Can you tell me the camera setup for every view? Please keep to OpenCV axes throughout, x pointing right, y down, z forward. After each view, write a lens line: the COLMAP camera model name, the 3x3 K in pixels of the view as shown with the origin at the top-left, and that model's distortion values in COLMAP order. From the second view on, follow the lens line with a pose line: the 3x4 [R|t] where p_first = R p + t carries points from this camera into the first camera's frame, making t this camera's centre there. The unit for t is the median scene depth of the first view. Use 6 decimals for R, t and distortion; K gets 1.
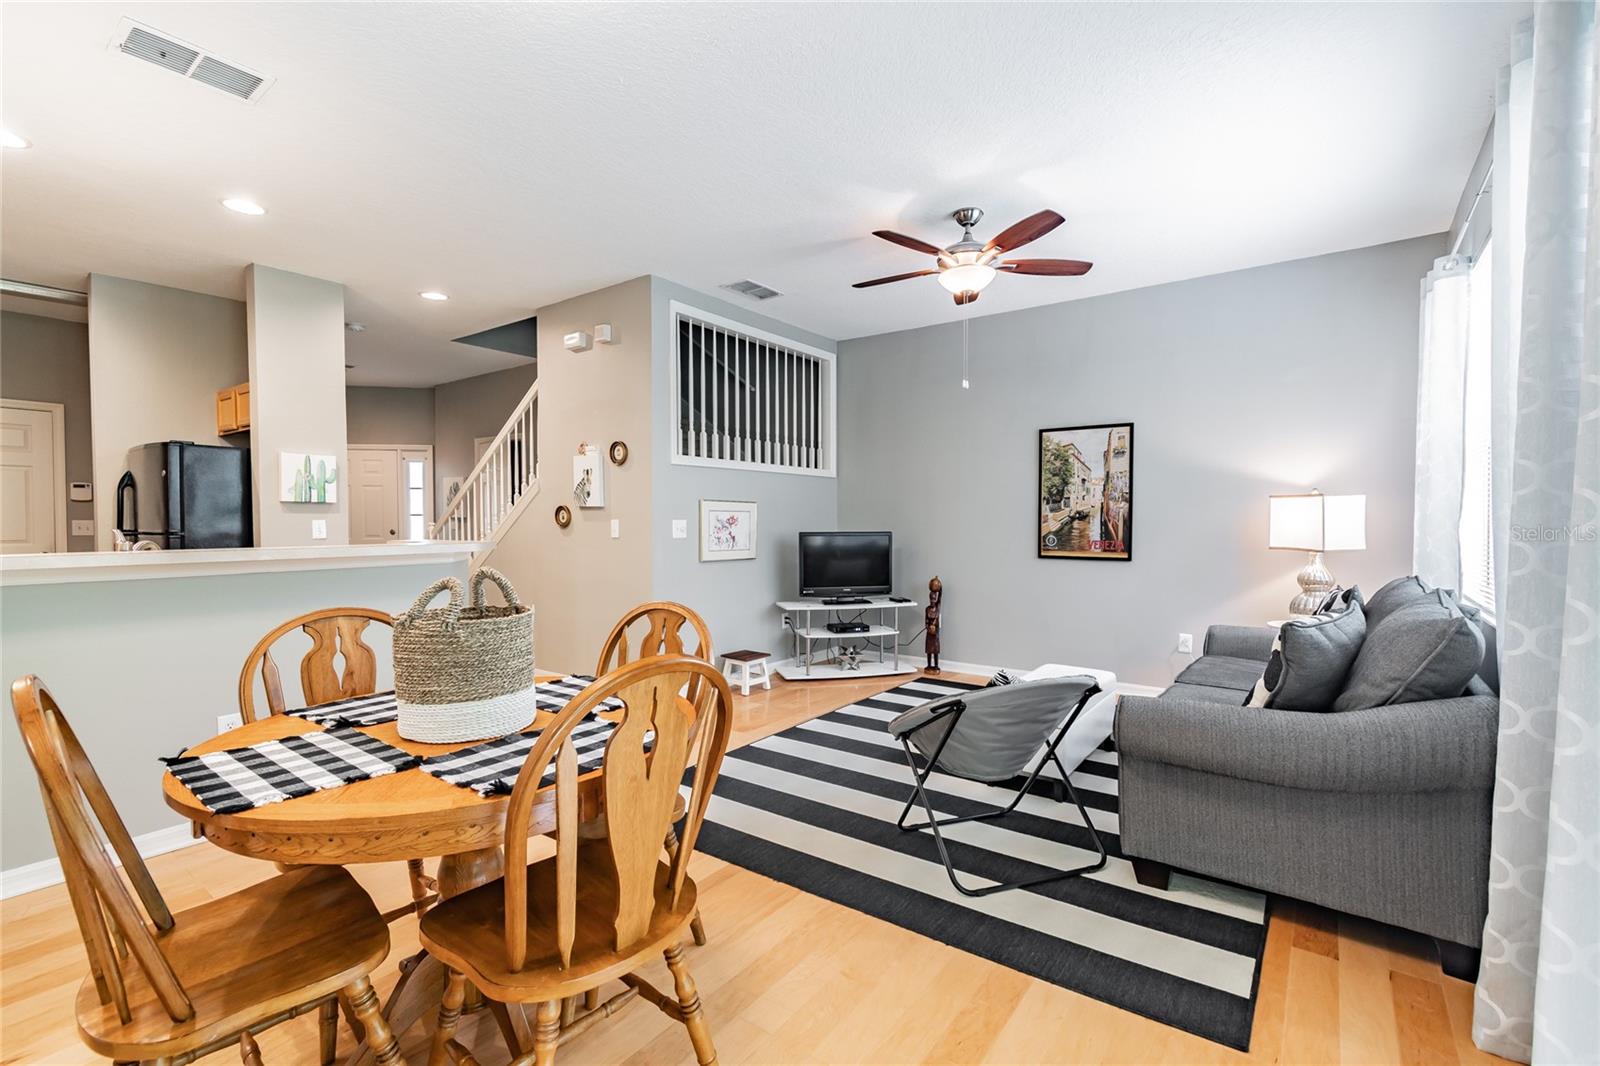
lens RADIAL K [[717.1, 0, 798.8], [0, 717.1, 530.8], [0, 0, 1]] dist [0.005399, -0.002419]
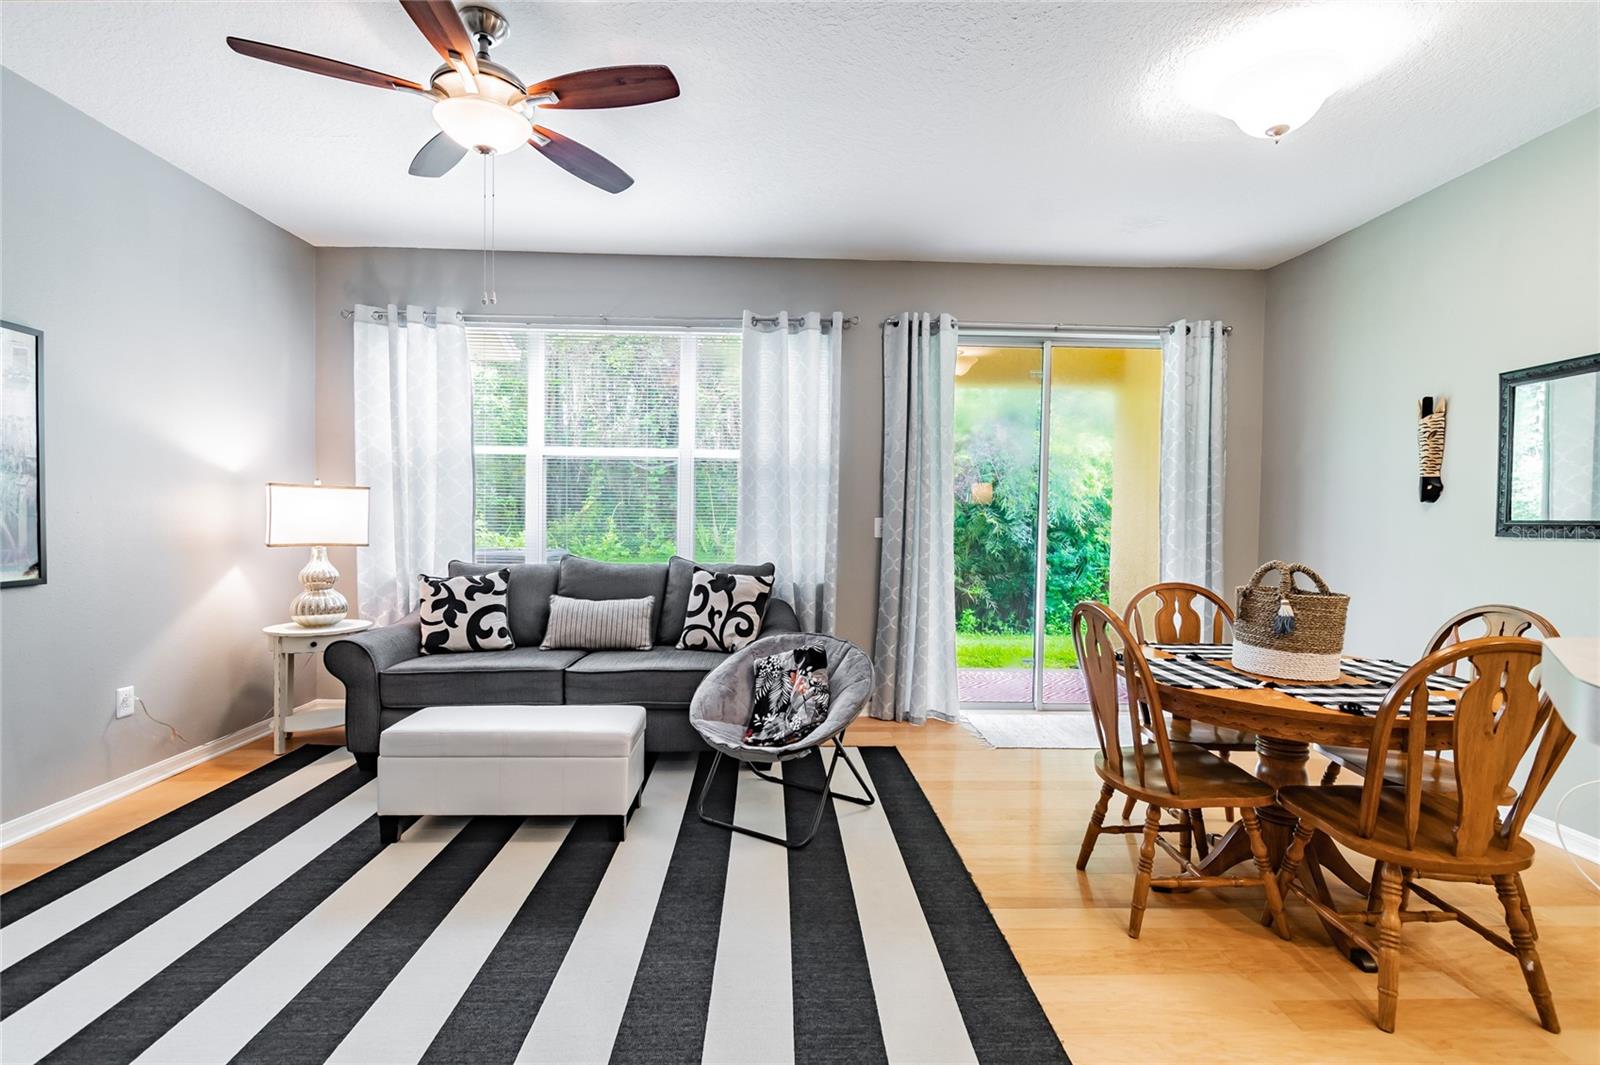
lens RADIAL K [[717.1, 0, 802.9], [0, 717.1, 527.9], [0, 0, 1]] dist [0.005399, -0.002419]
pose [[-0.623549, -0.015352, 0.781634, -0.318733], [-0.000516, 0.999815, 0.019226, -0.010598], [-0.781784, 0.011585, -0.623441, 0.864851]]
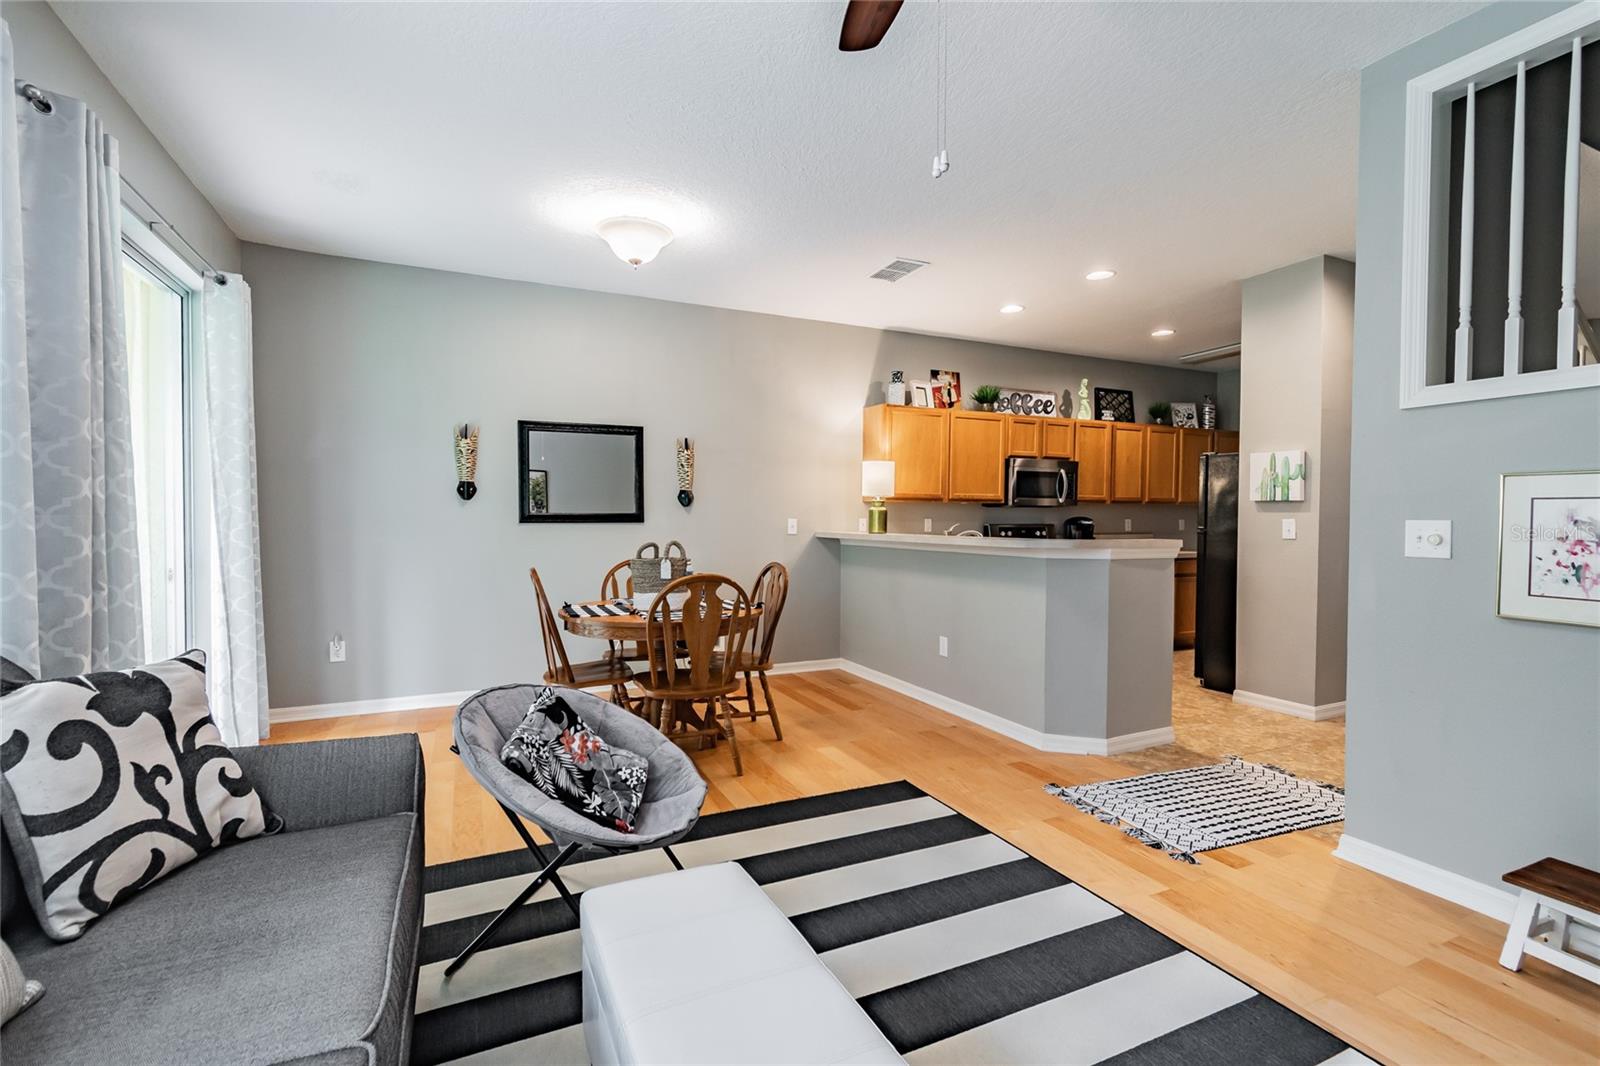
lens RADIAL K [[717.1, 0, 802.0], [0, 717.1, 539.1], [0, 0, 1]] dist [0.005399, -0.002419]
pose [[-0.476642, 0.026874, -0.878686, 0.442778], [-0.015971, 0.999103, 0.039220, -0.014153], [0.878952, 0.032727, -0.475786, 0.821791]]
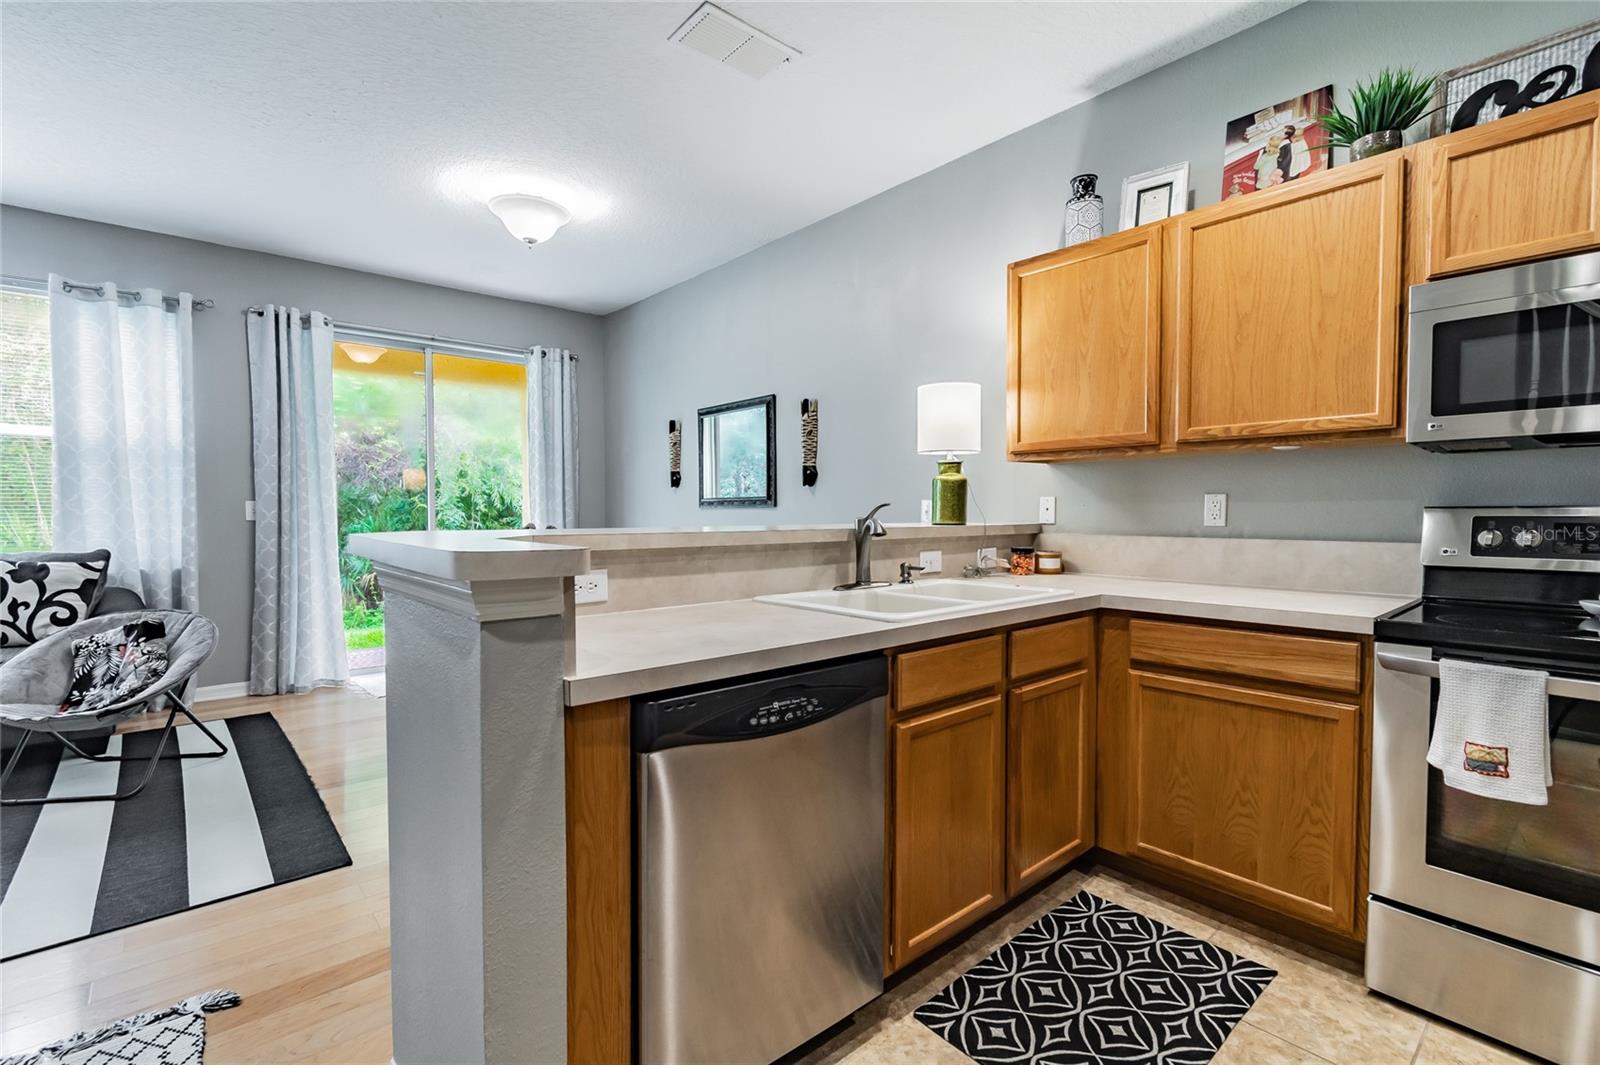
lens RADIAL K [[717.1, 0, 795.7], [0, 717.1, 535.1], [0, 0, 1]] dist [0.005399, -0.002419]
pose [[-0.976263, -0.003807, 0.216557, -0.555068], [0.007007, 0.998767, 0.049151, -0.002842], [-0.216477, 0.049502, -0.975032, 0.979295]]
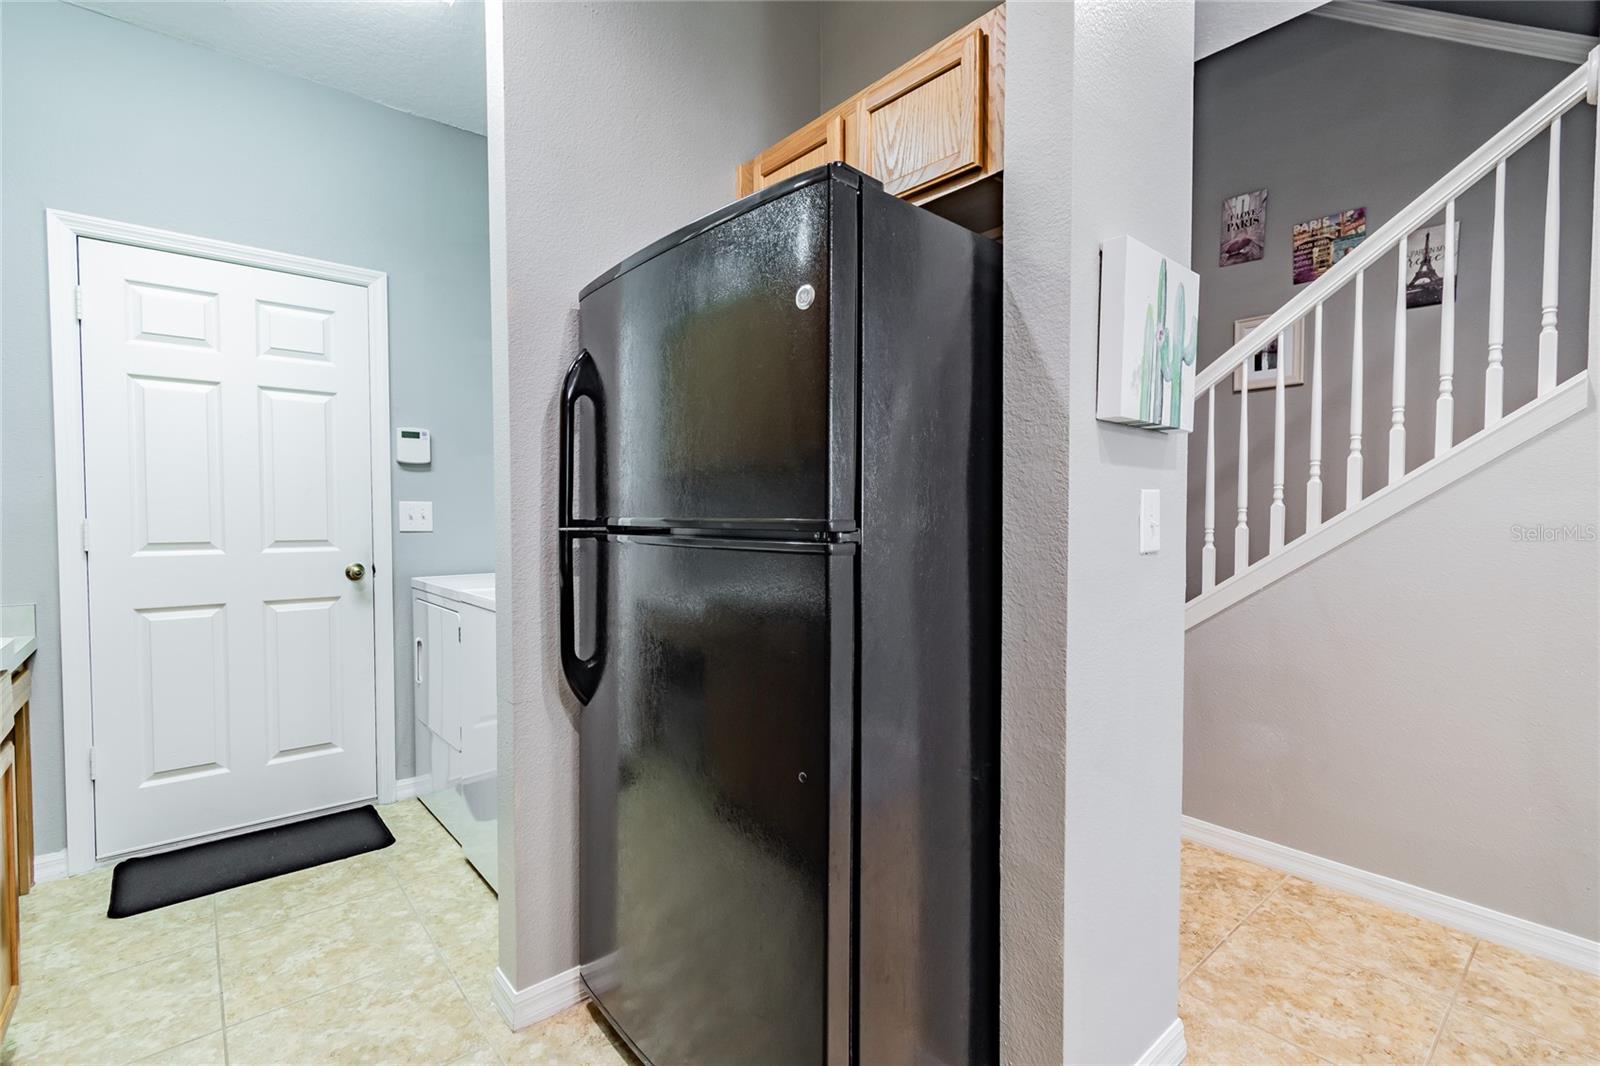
lens RADIAL K [[717.1, 0, 798.7], [0, 717.1, 535.4], [0, 0, 1]] dist [0.005399, -0.002419]
pose [[0.974203, 0.010367, -0.225434, -0.686113], [-0.006802, 0.999839, 0.016582, -0.000115], [0.225570, -0.014621, 0.974117, 0.625977]]
